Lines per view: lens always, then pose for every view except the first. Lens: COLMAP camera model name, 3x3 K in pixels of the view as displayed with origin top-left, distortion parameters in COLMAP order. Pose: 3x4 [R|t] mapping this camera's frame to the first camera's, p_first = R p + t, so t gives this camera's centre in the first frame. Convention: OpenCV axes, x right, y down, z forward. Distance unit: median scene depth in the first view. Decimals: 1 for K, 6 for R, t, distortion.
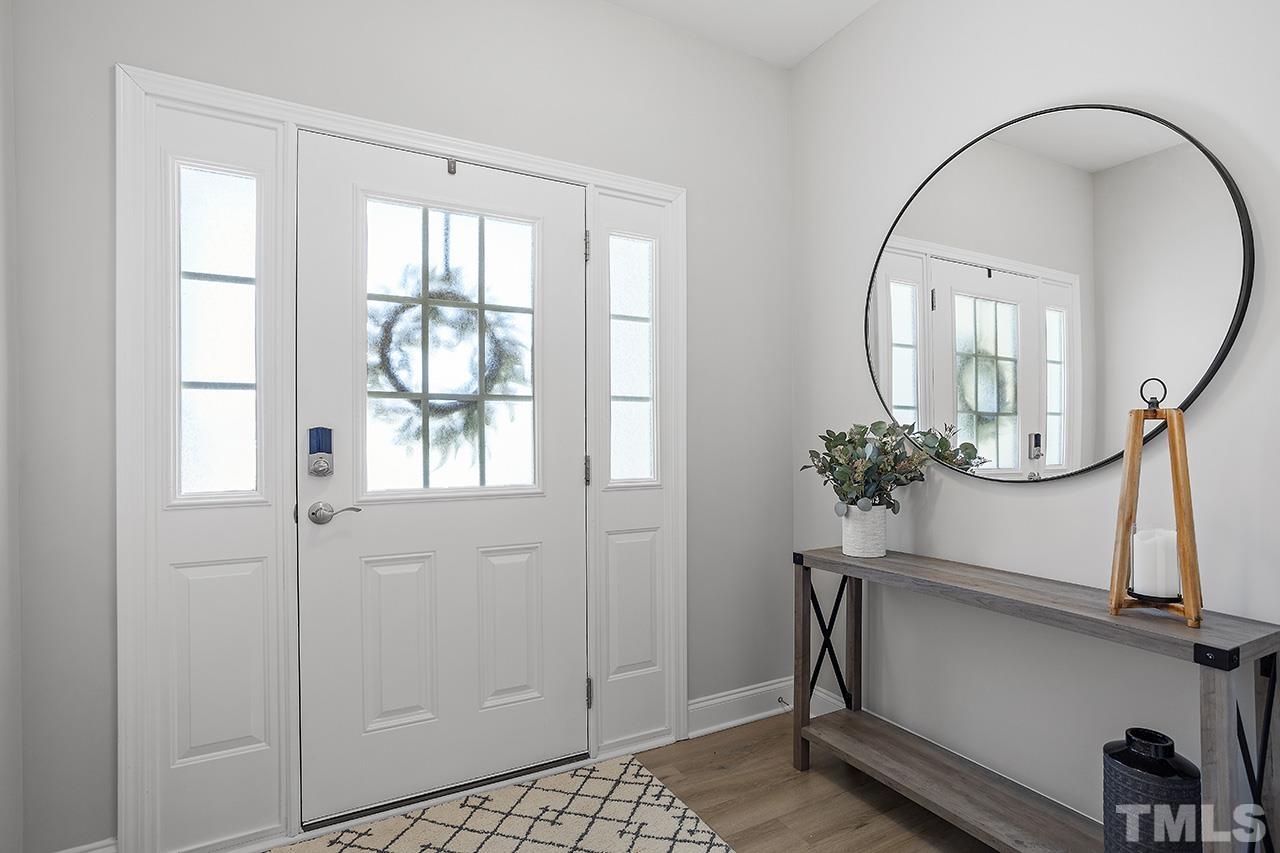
lens RADIAL K [[625.5, 0, 636.6], [0, 625.5, 430.5], [0, 0, 1]] dist [-0.038903, 0.029005]
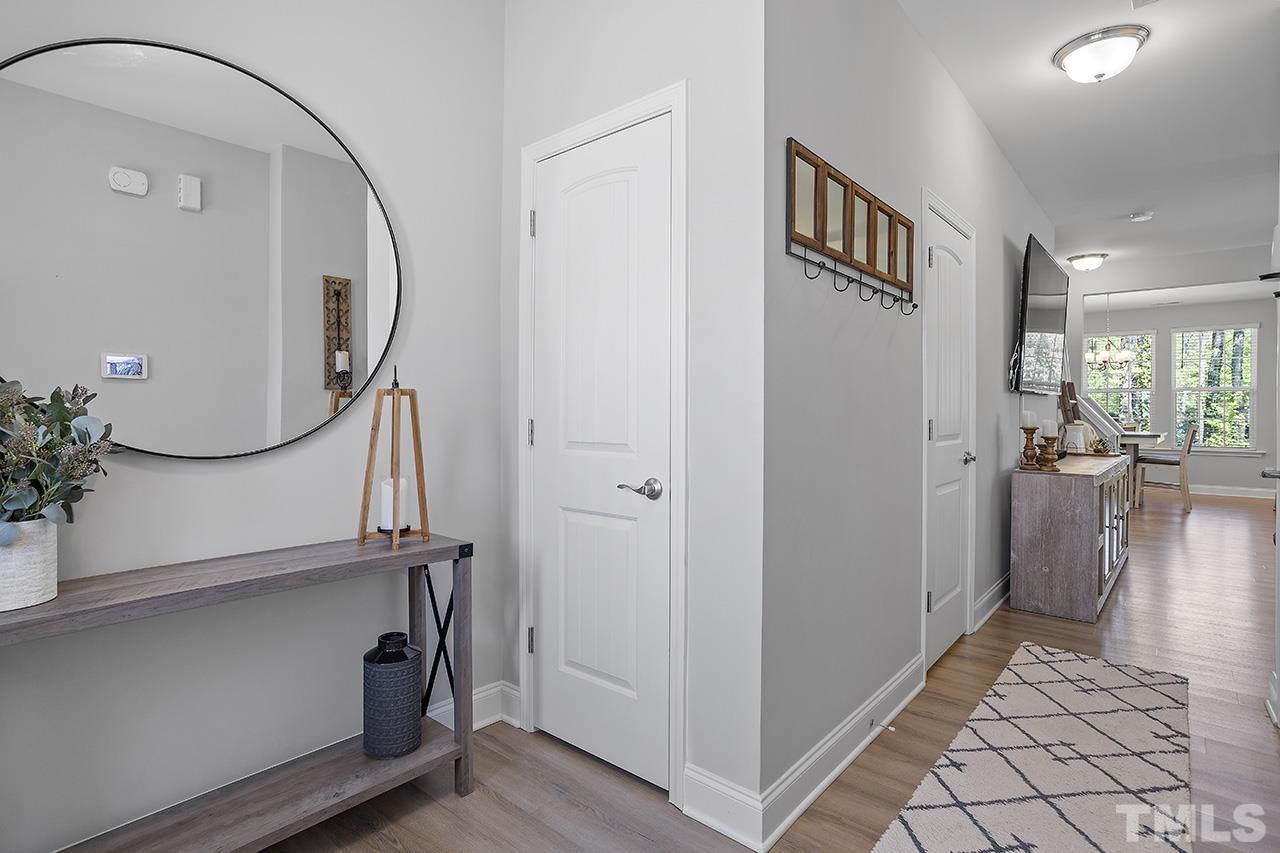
lens RADIAL K [[625.5, 0, 636.6], [0, 625.5, 430.5], [0, 0, 1]] dist [-0.038903, 0.029005]
pose [[-0.333149, -0.024015, 0.942568, -0.468372], [-0.010045, 0.999709, 0.021920, 0.020121], [-0.942821, -0.002165, -0.333293, 0.785373]]
